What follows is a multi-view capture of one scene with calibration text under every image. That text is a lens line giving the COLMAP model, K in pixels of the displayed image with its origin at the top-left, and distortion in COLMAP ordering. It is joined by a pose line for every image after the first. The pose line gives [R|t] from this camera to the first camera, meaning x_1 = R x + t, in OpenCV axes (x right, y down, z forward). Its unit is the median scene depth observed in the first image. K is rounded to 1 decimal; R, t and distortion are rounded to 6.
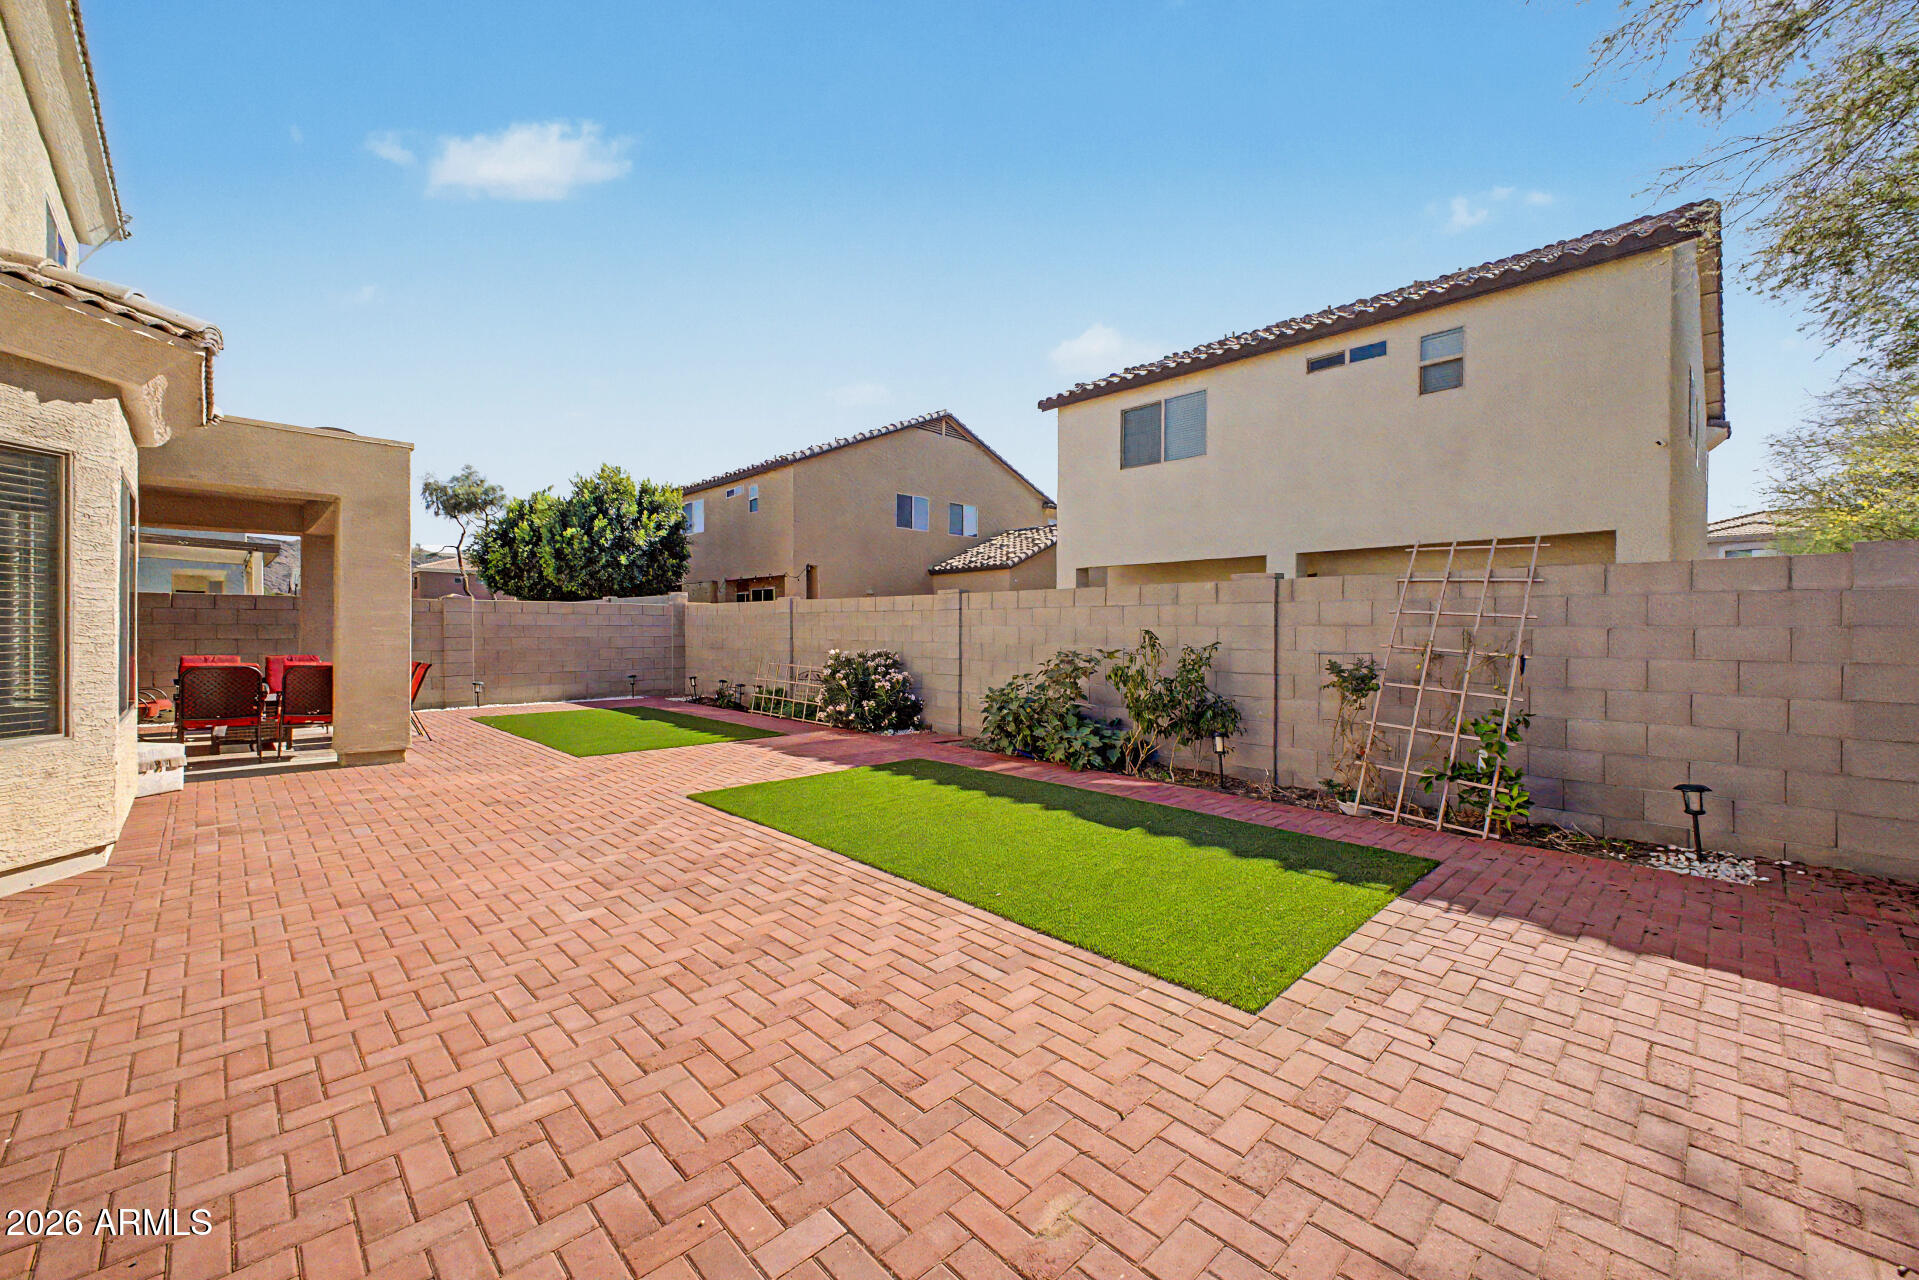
lens RADIAL K [[761.2, 0, 963.3], [0, 761.2, 635.0], [0, 0, 1]] dist [-0.001803, -0.001801]
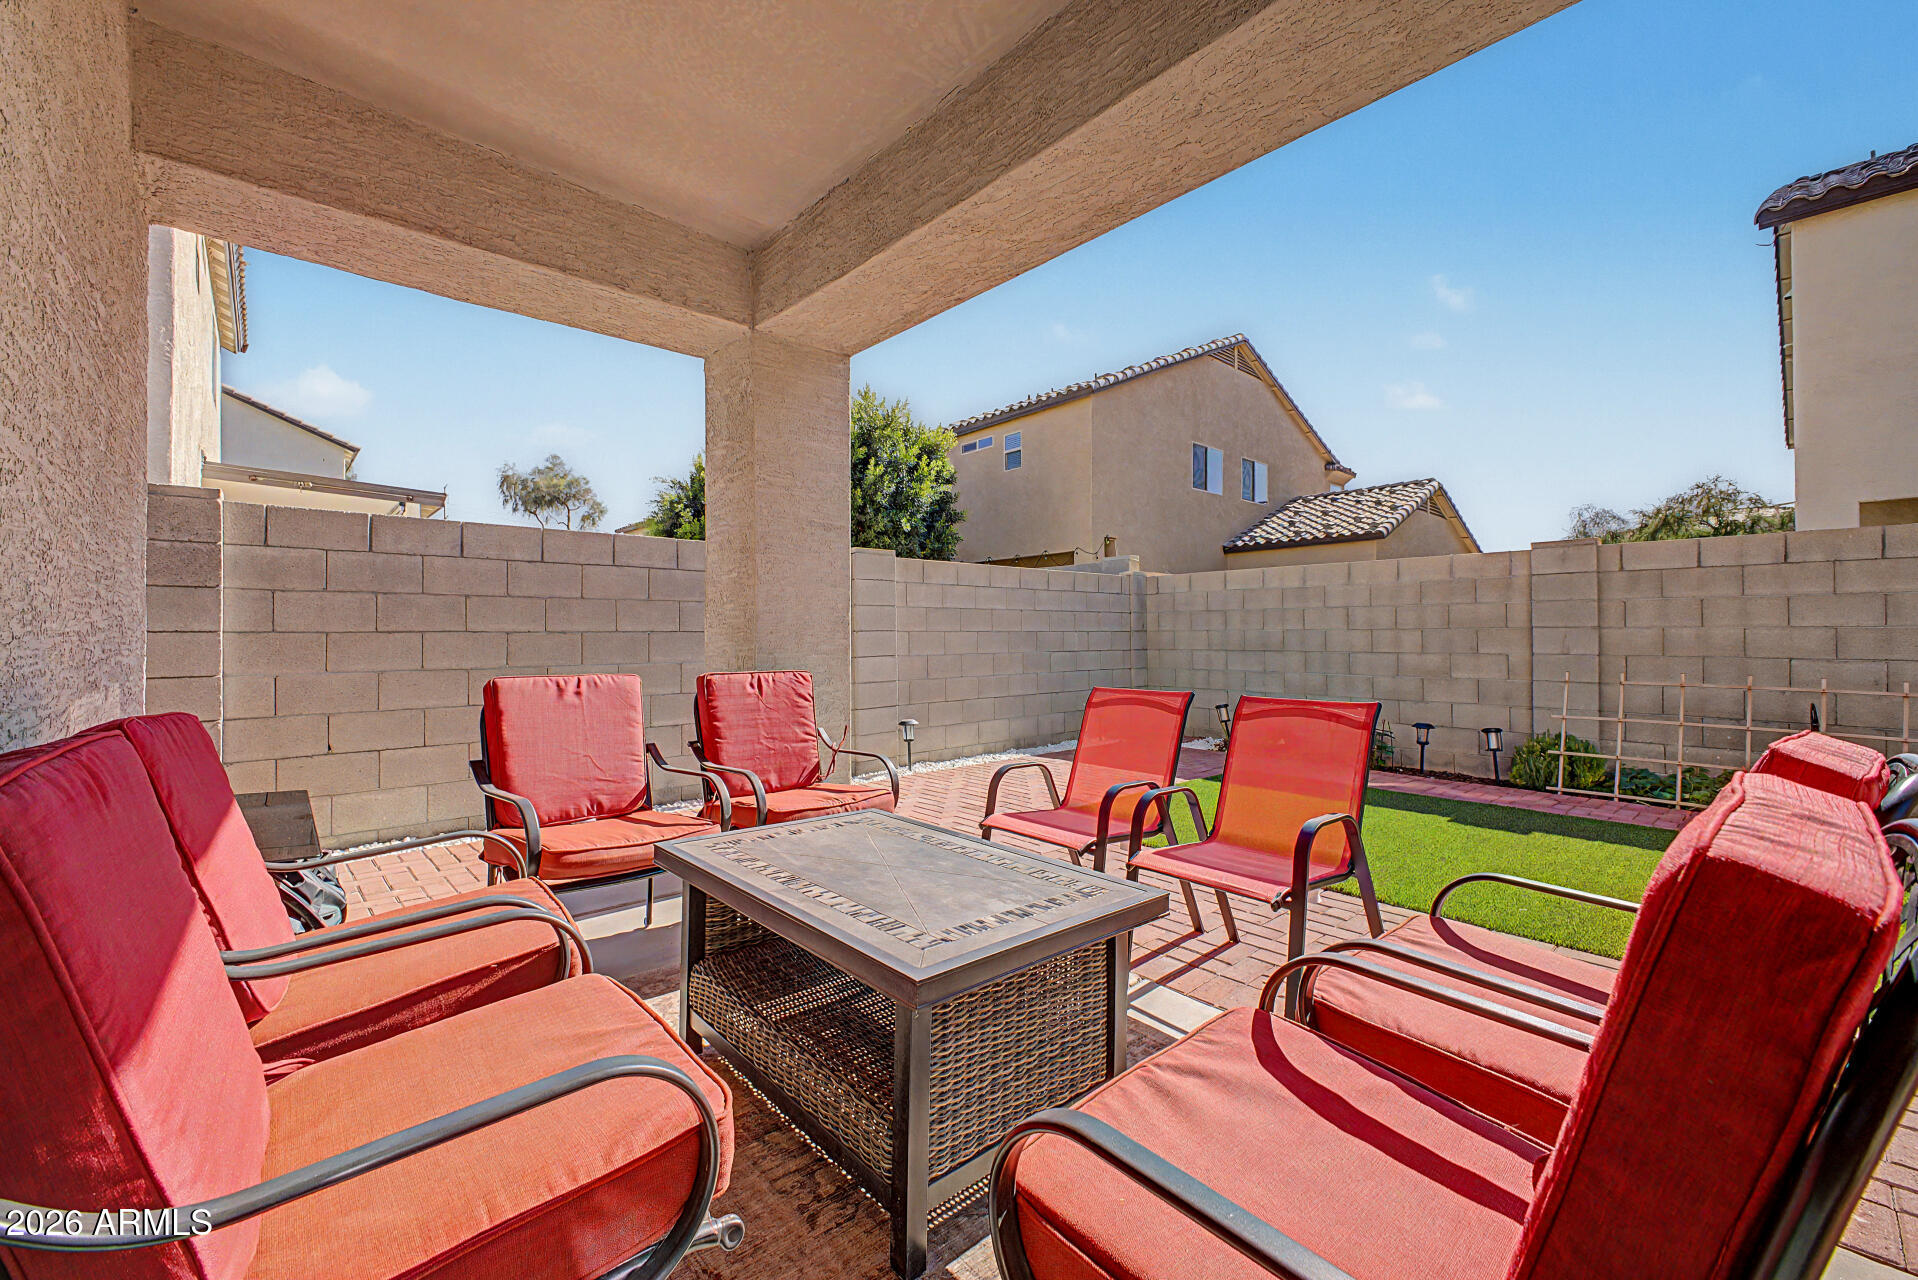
lens RADIAL K [[760.8, 0, 955.4], [0, 760.8, 637.4], [0, 0, 1]] dist [-0.001803, -0.001801]
pose [[0.999224, -0.012475, -0.037350, -0.313121], [0.012312, 0.999914, -0.004587, 0.005096], [0.037404, 0.004123, 0.999292, 0.266353]]
